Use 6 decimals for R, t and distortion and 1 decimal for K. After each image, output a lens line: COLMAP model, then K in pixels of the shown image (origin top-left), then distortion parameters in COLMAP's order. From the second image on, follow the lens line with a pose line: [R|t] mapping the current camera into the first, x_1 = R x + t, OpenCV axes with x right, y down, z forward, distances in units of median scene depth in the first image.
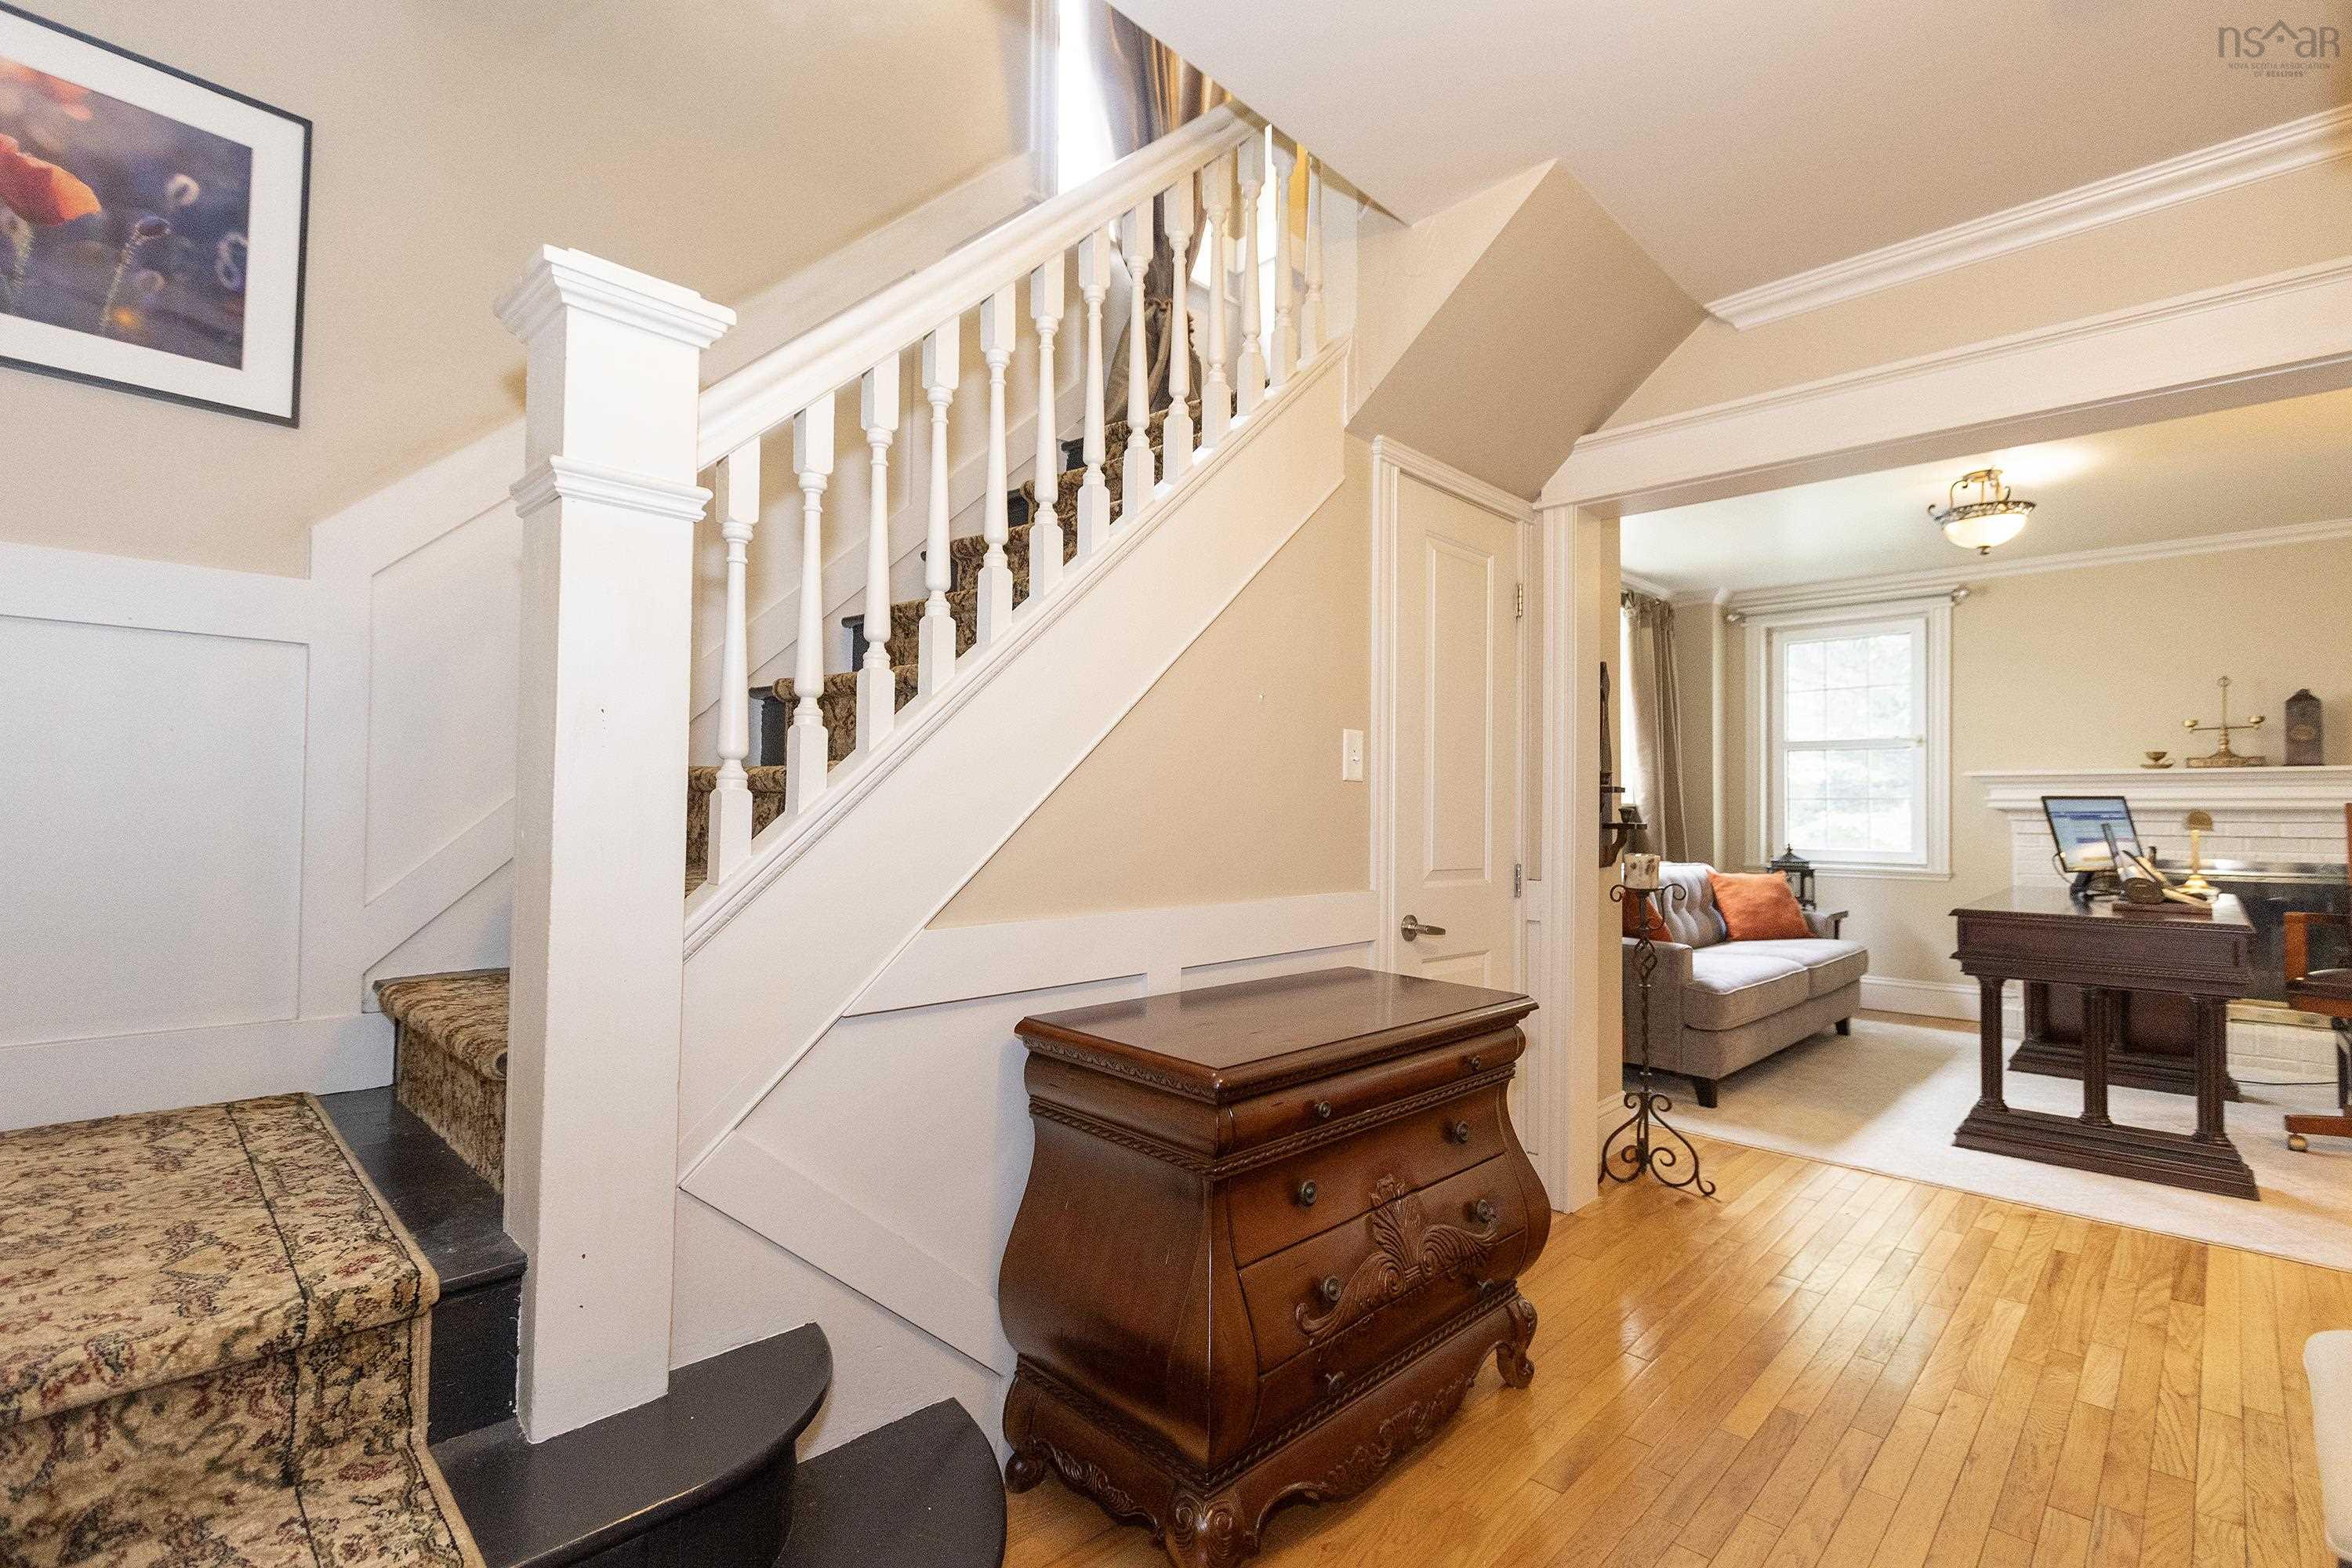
lens RADIAL K [[1052.2, 0, 1174.6], [0, 1052.2, 786.4], [0, 0, 1]] dist [-0.004460, -0.001031]
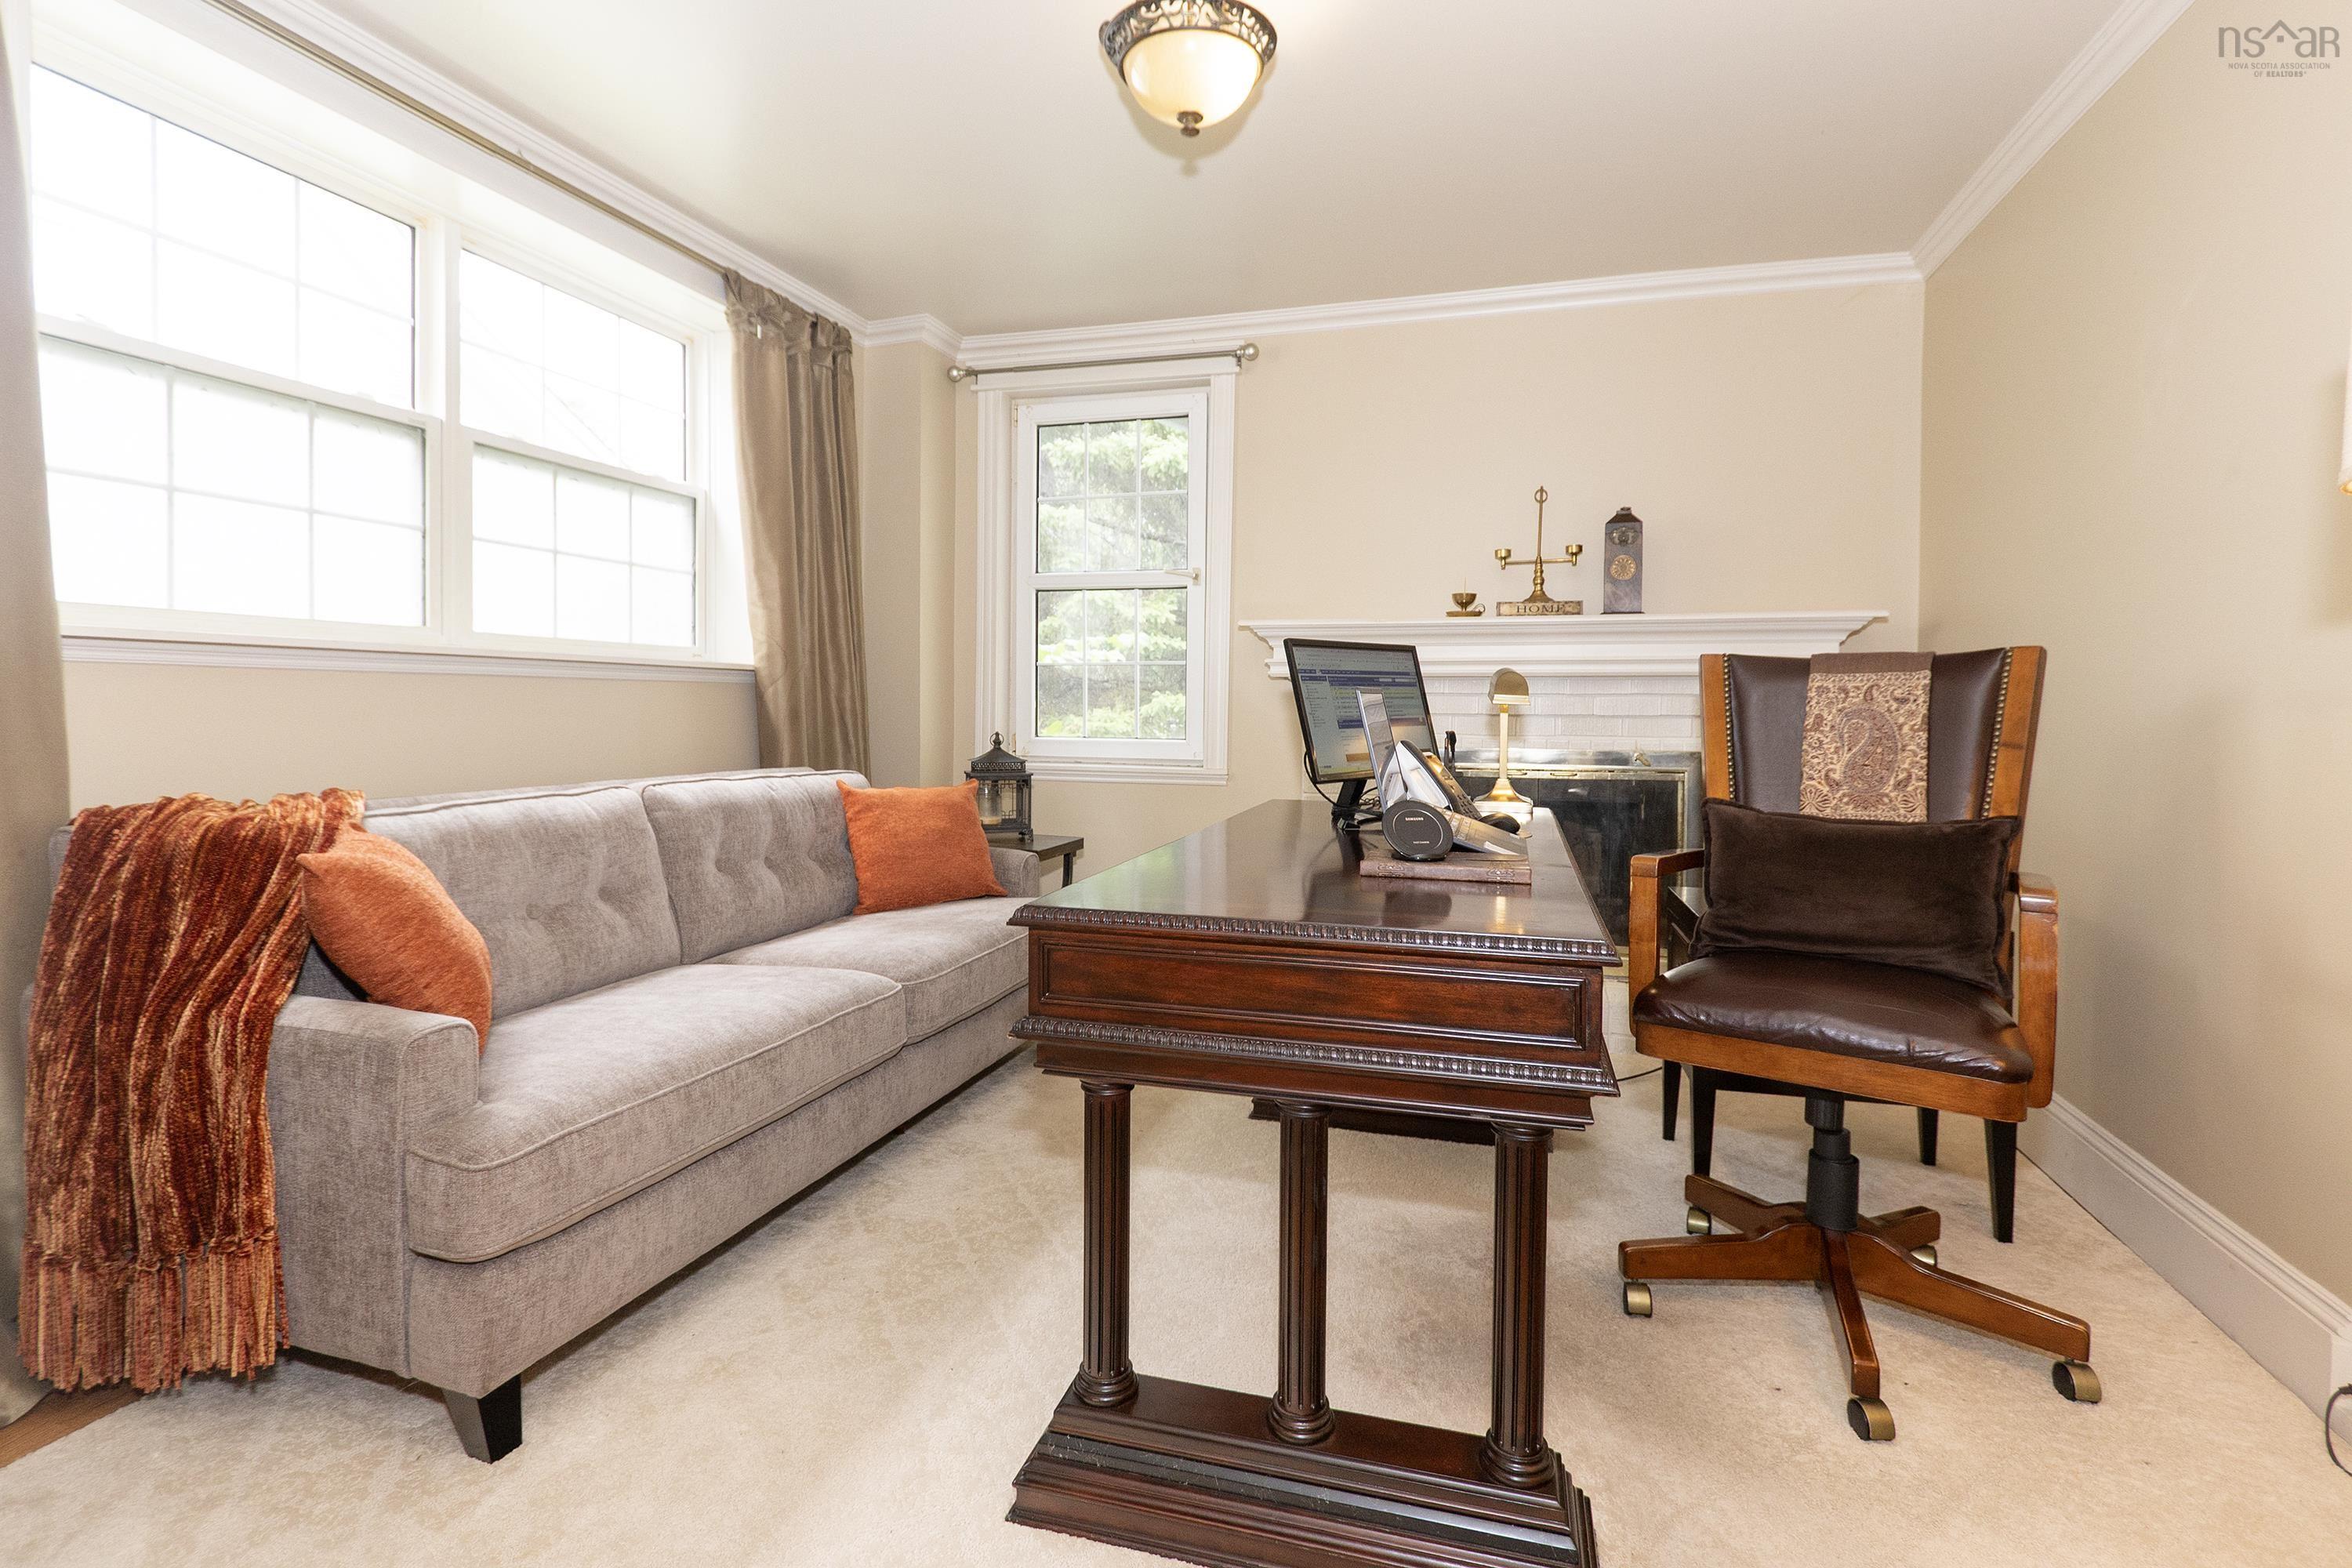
lens RADIAL K [[1102.2, 0, 1206.1], [0, 1102.2, 719.8], [0, 0, 1]] dist [-0.000799, -0.000200]
pose [[0.873945, -0.006965, 0.485976, 0.462278], [-0.014353, 0.999091, 0.040130, 0.024455], [-0.485814, -0.042047, 0.873051, 0.472975]]
